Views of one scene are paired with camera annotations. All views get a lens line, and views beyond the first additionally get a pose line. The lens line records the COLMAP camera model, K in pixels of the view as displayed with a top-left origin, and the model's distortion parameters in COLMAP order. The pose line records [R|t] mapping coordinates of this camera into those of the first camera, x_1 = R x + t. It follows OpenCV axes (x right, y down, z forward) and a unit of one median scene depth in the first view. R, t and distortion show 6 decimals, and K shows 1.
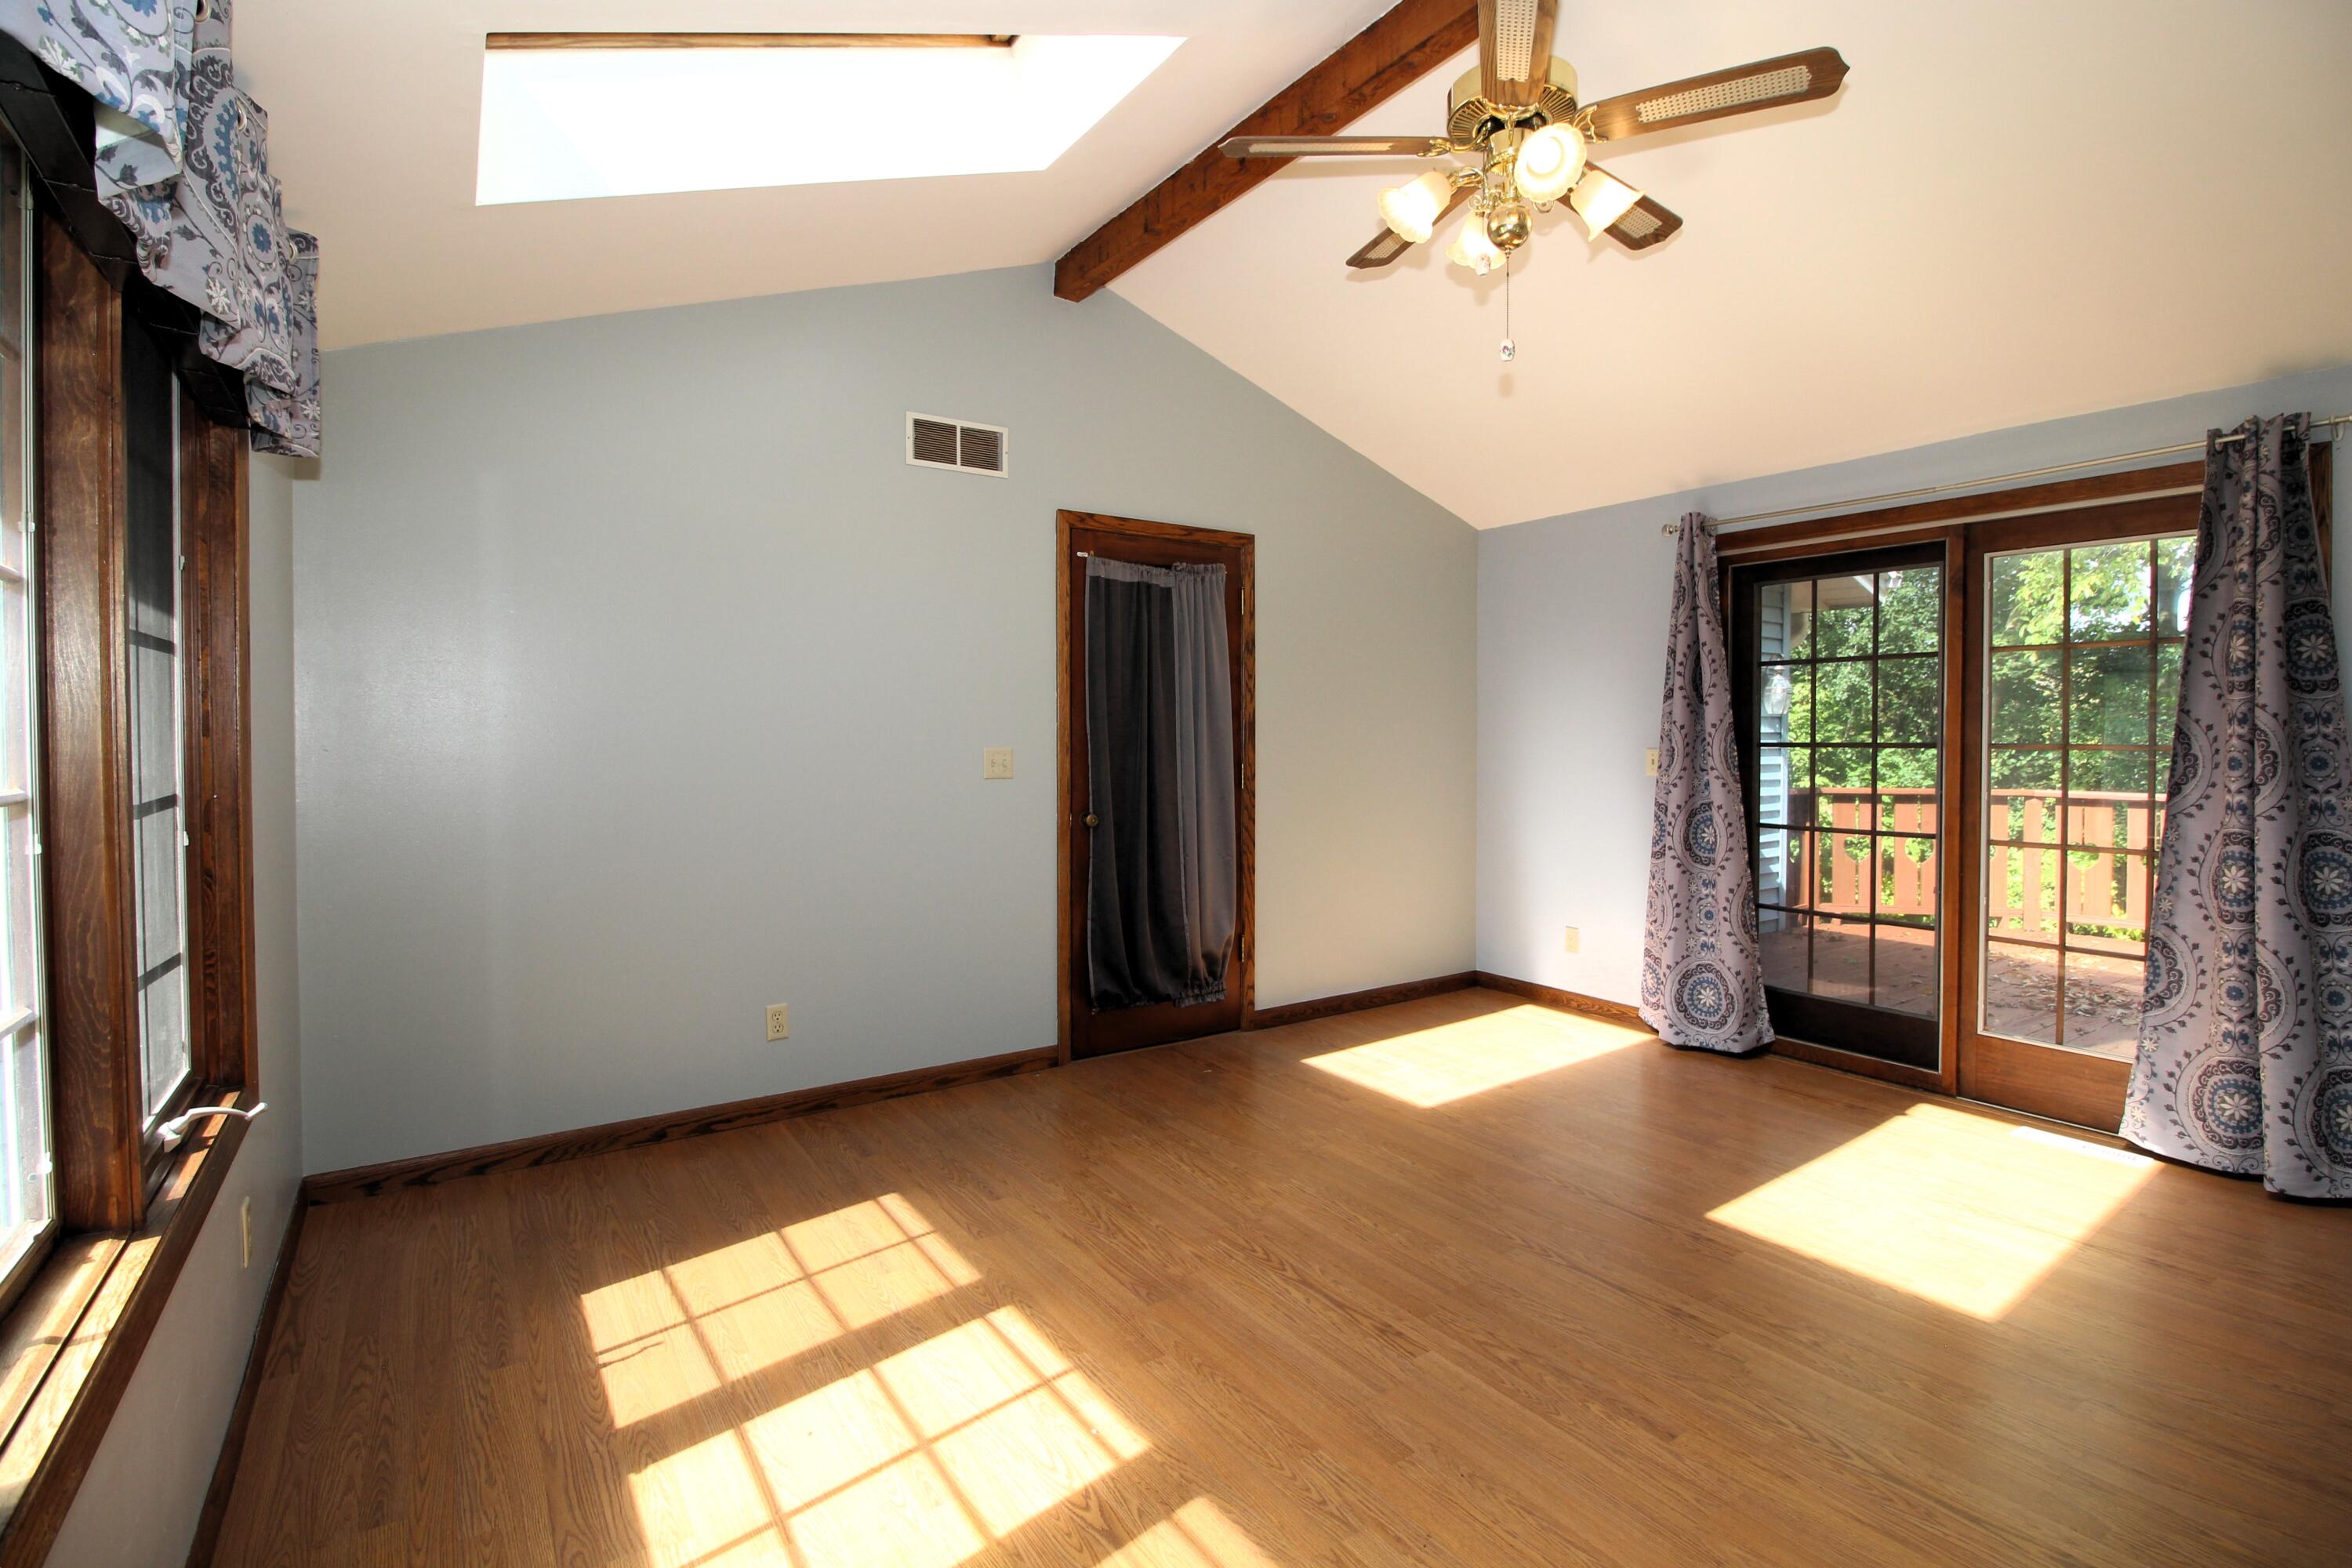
lens RADIAL K [[1090.5, 0, 1168.1], [0, 1090.5, 771.4], [0, 0, 1]] dist [-0.008649, -0.003706]
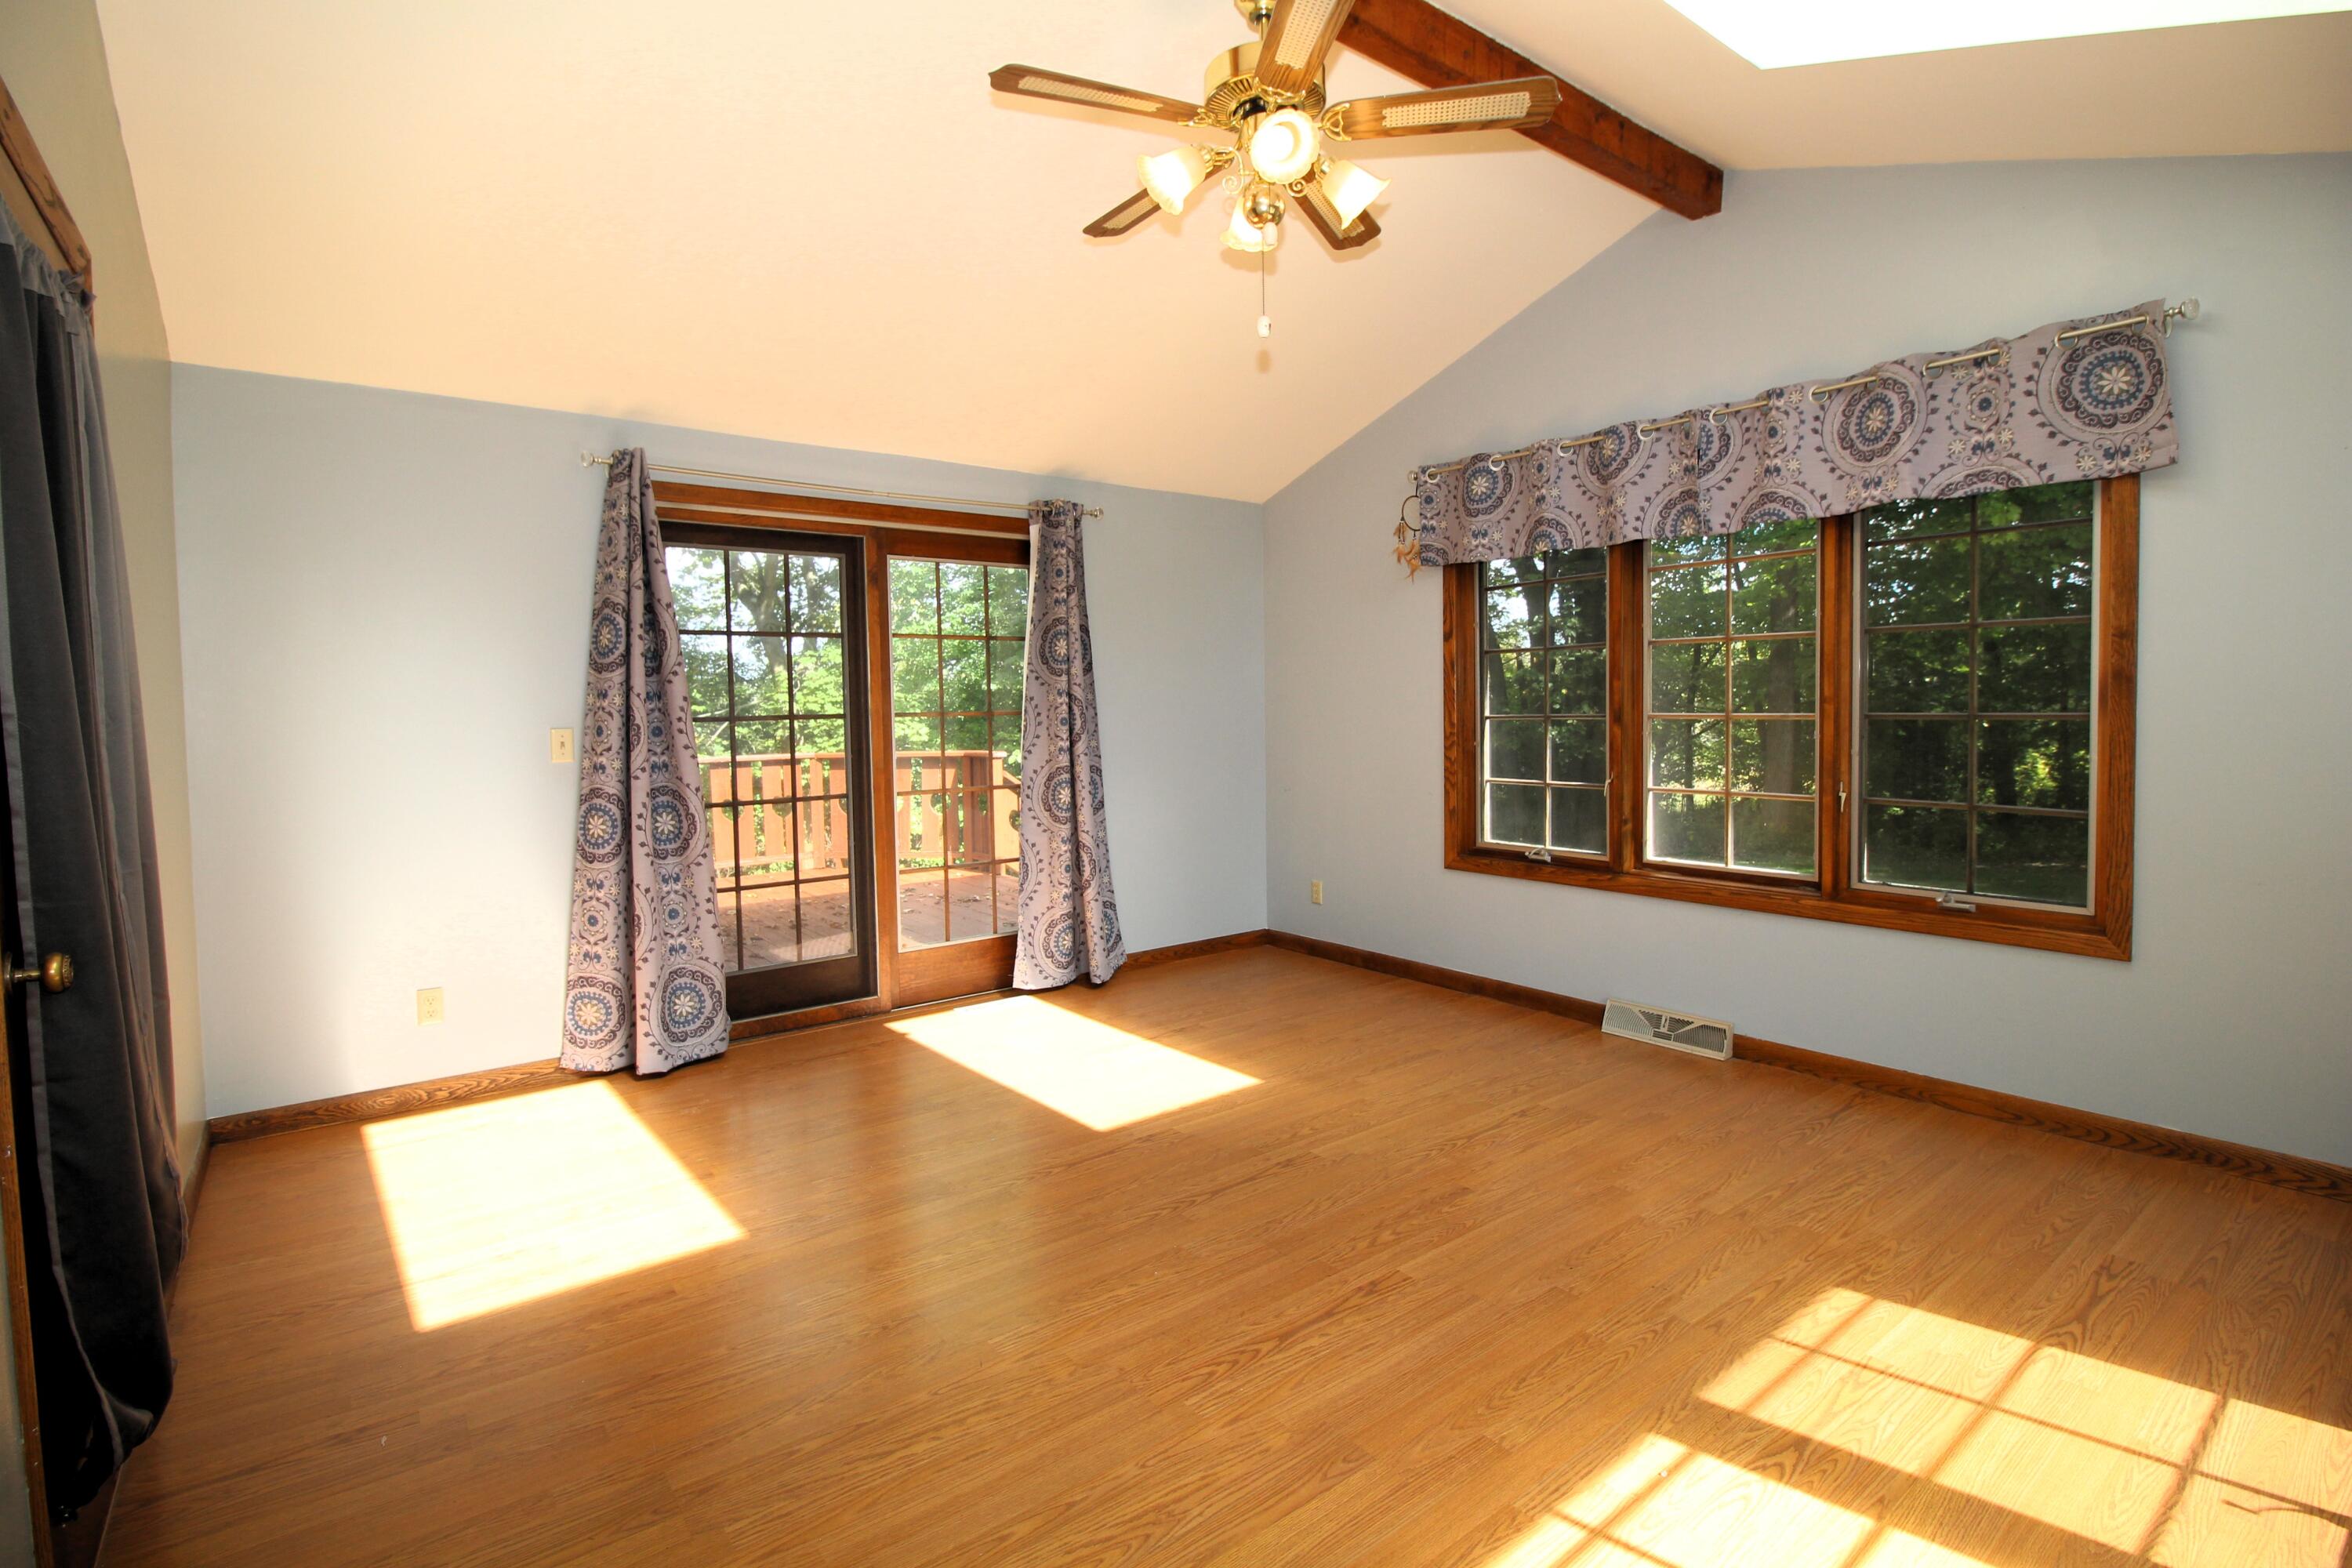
lens RADIAL K [[1090.5, 0, 1177.9], [0, 1090.5, 767.9], [0, 0, 1]] dist [-0.008649, -0.003706]
pose [[-0.069200, -0.058771, 0.995870, -0.639414], [0.049321, 0.996841, 0.062256, -0.033452], [-0.996383, 0.053426, -0.066082, 1.020666]]
